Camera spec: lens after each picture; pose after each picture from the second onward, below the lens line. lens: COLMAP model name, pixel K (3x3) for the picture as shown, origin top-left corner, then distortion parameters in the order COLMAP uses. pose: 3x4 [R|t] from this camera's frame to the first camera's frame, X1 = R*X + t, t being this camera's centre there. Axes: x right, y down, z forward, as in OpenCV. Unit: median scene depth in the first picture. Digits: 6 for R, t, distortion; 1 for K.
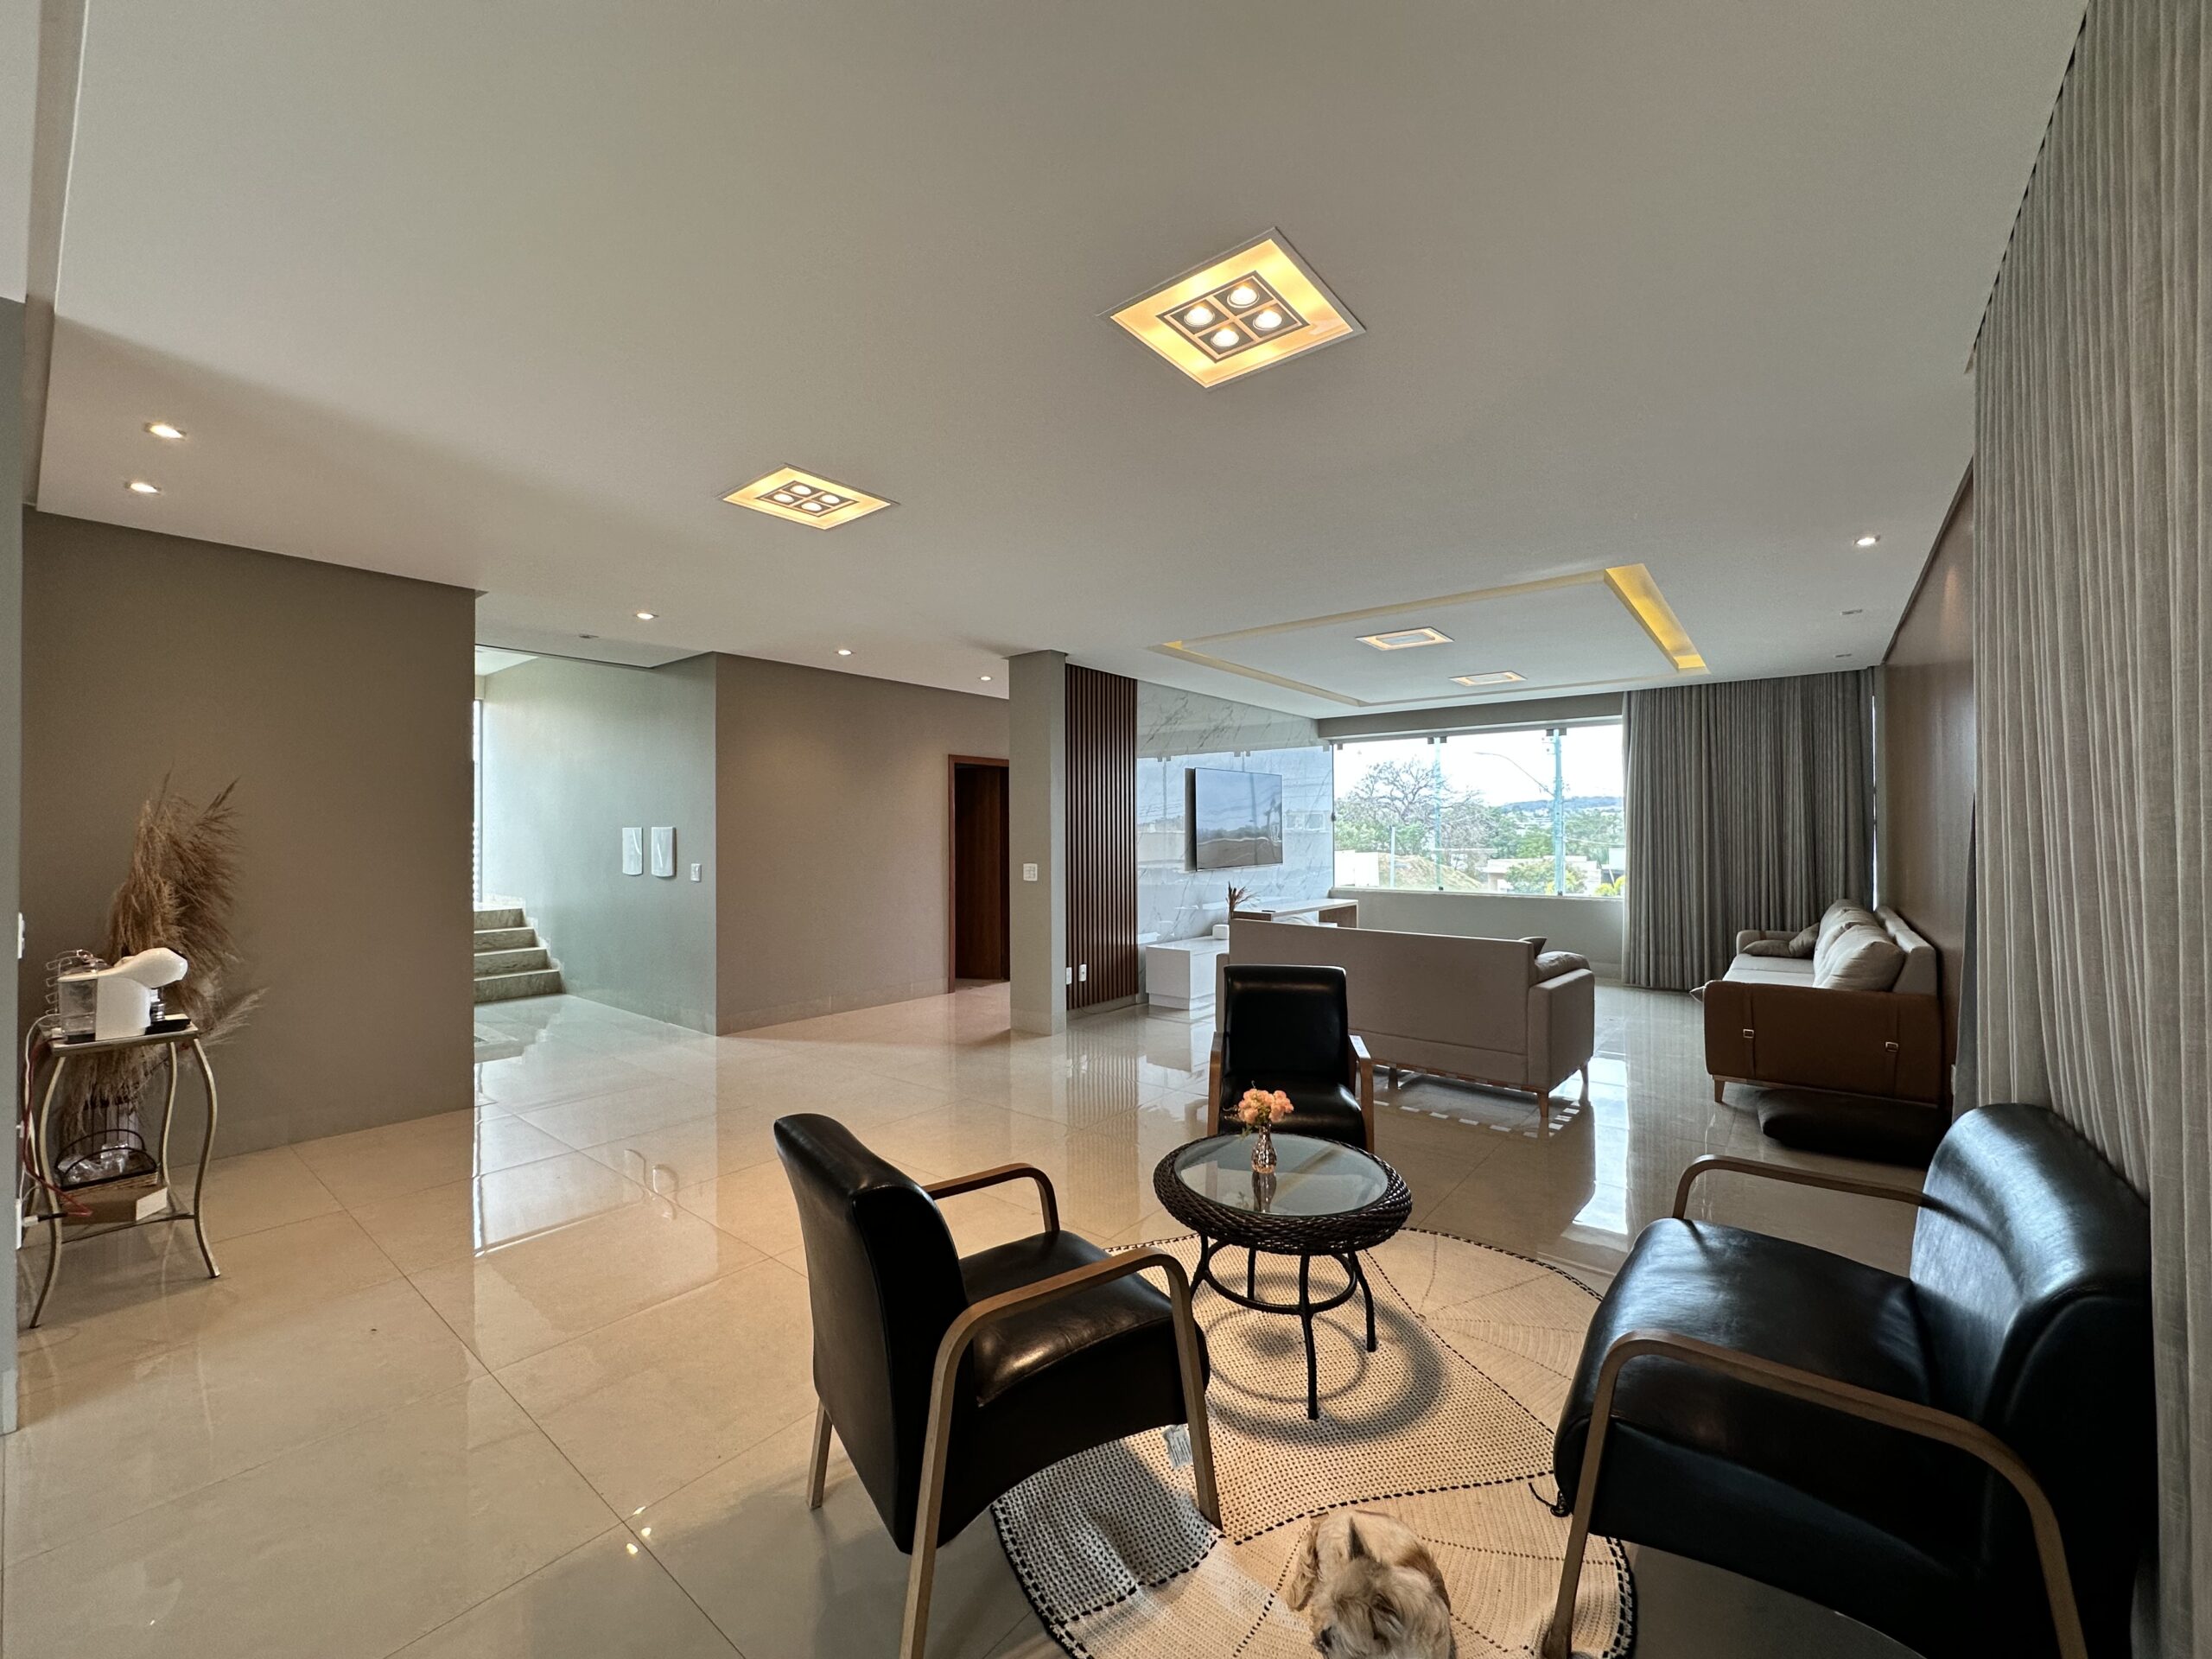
lens RADIAL K [[883.8, 0, 1110.1], [0, 883.8, 822.8], [0, 0, 1]] dist [-0.001354, -0.000019]
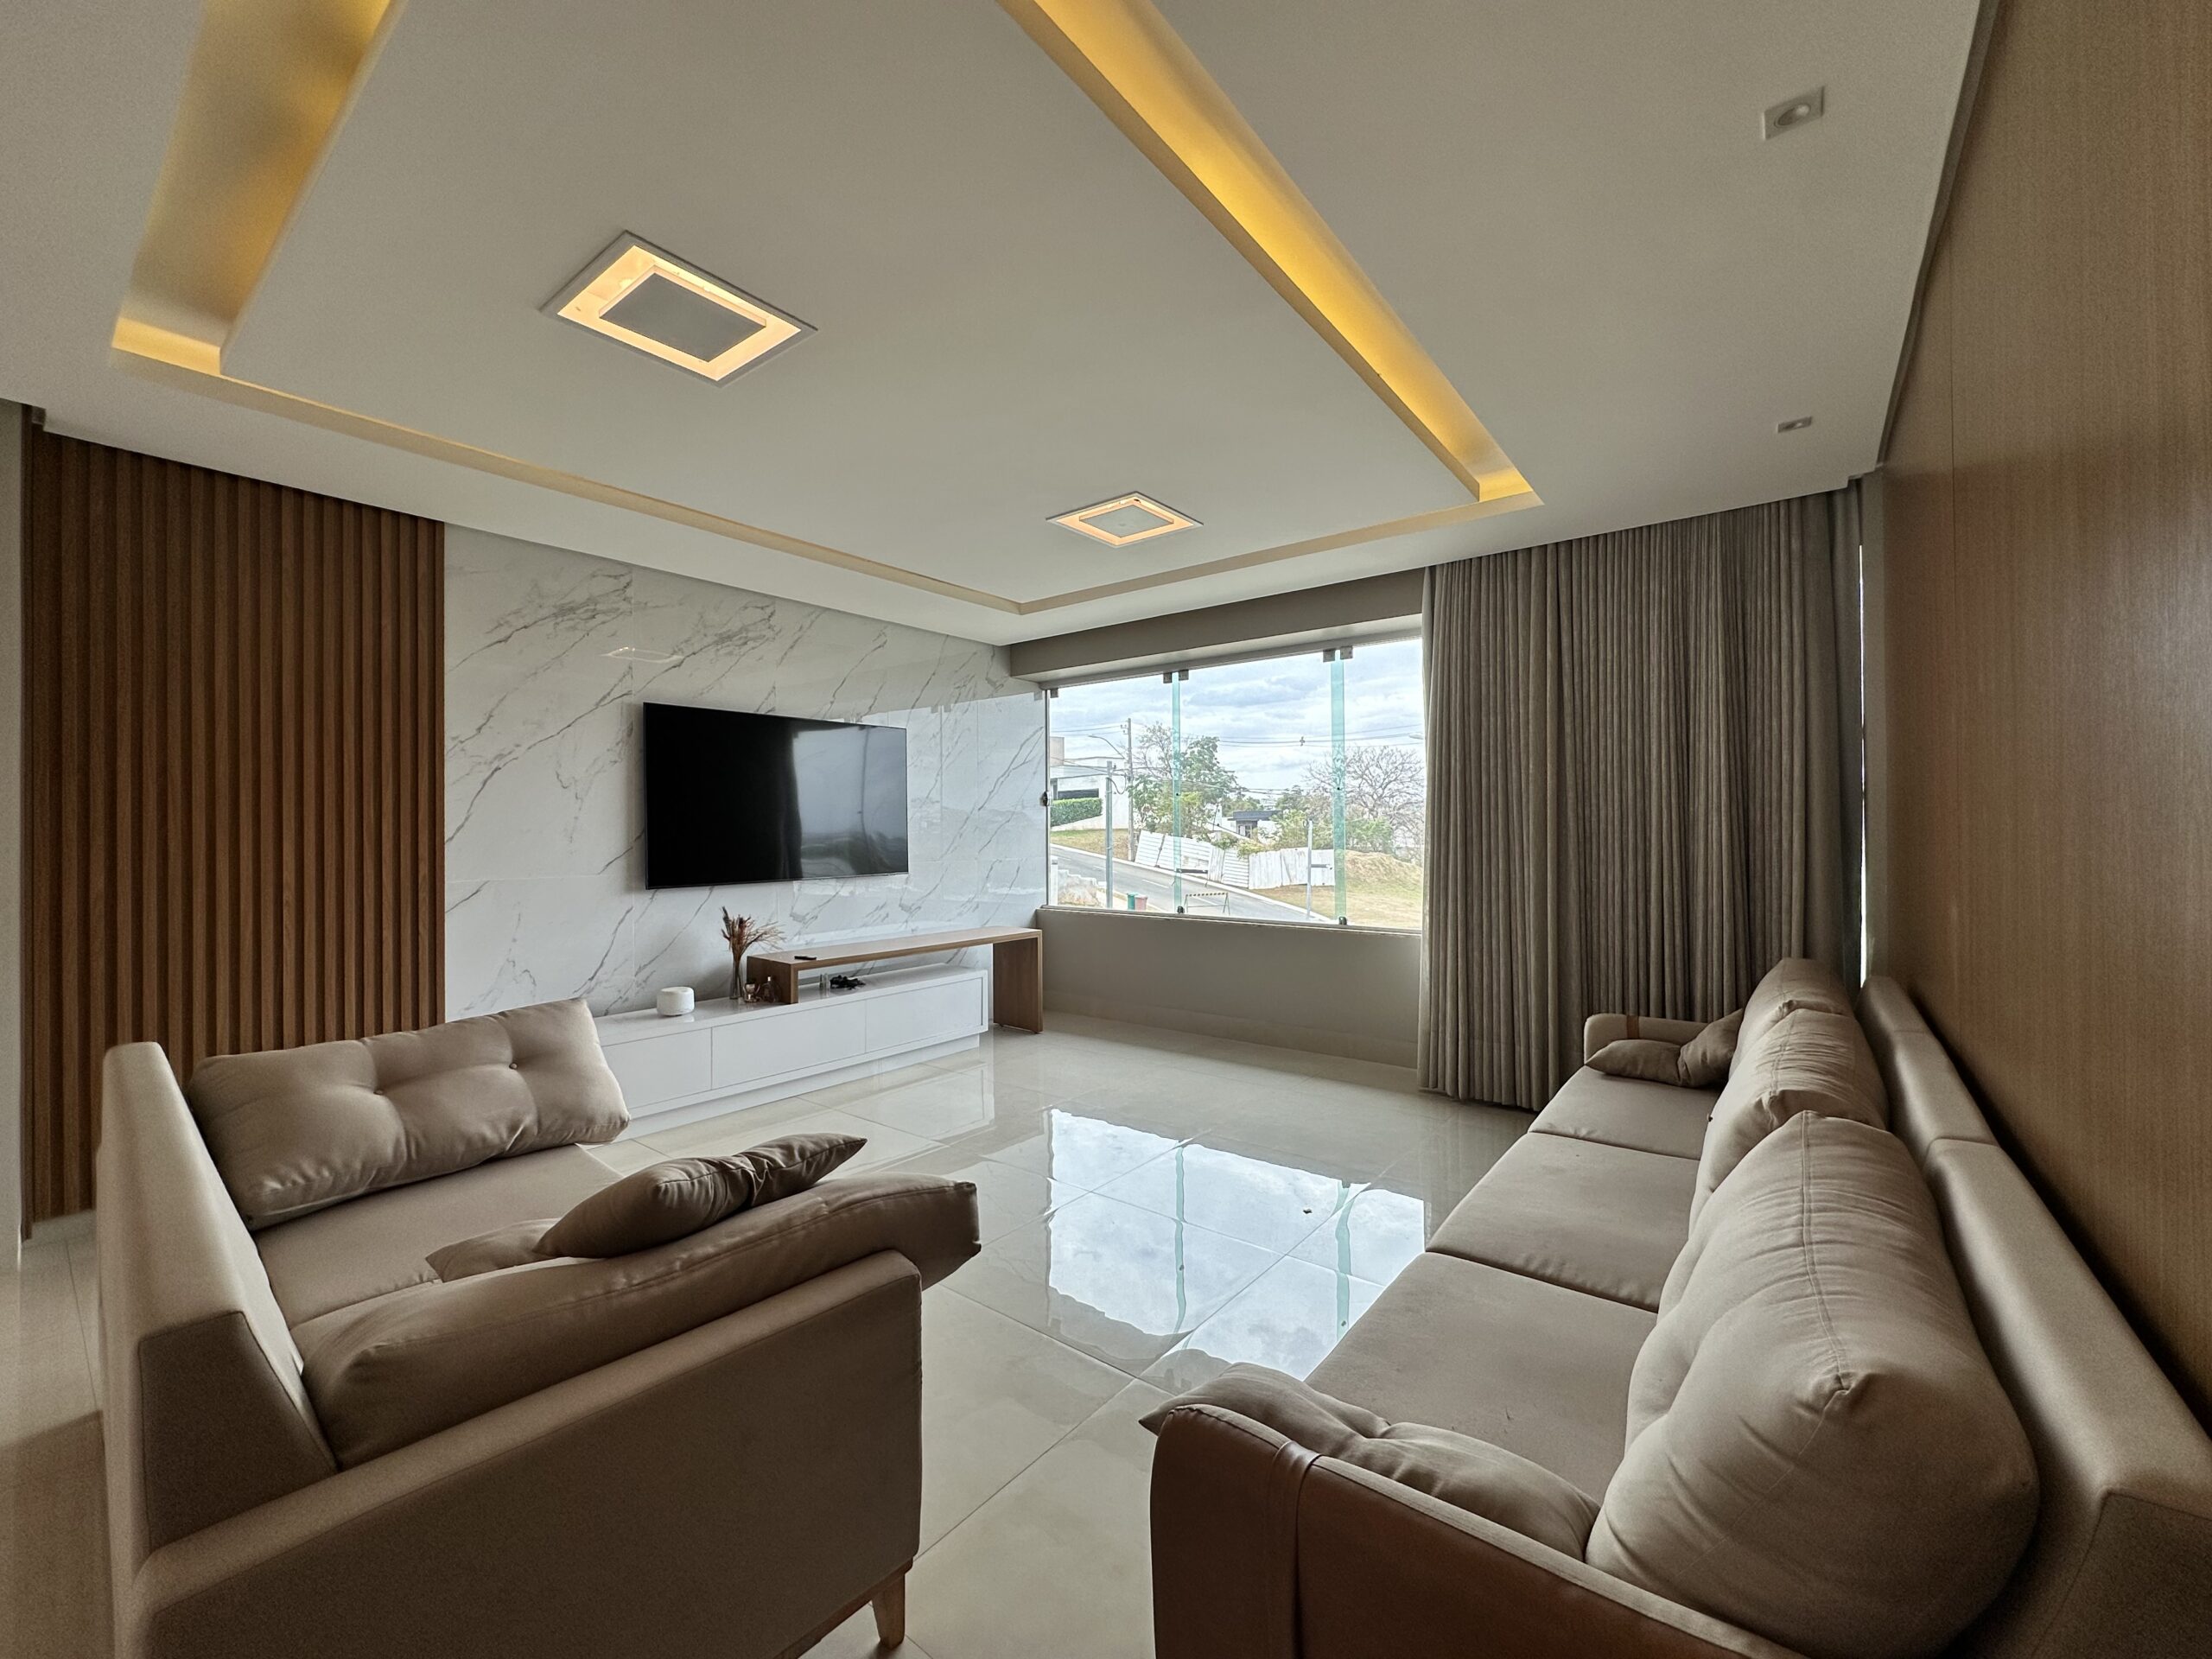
lens RADIAL K [[884.7, 0, 1105.8], [0, 884.7, 825.7], [0, 0, 1]] dist [-0.003125, -0.000193]
pose [[0.999978, -0.002323, 0.006162, 0.401919], [0.002283, 0.999977, 0.006448, 0.012287], [-0.006177, -0.006434, 0.999960, 0.465787]]
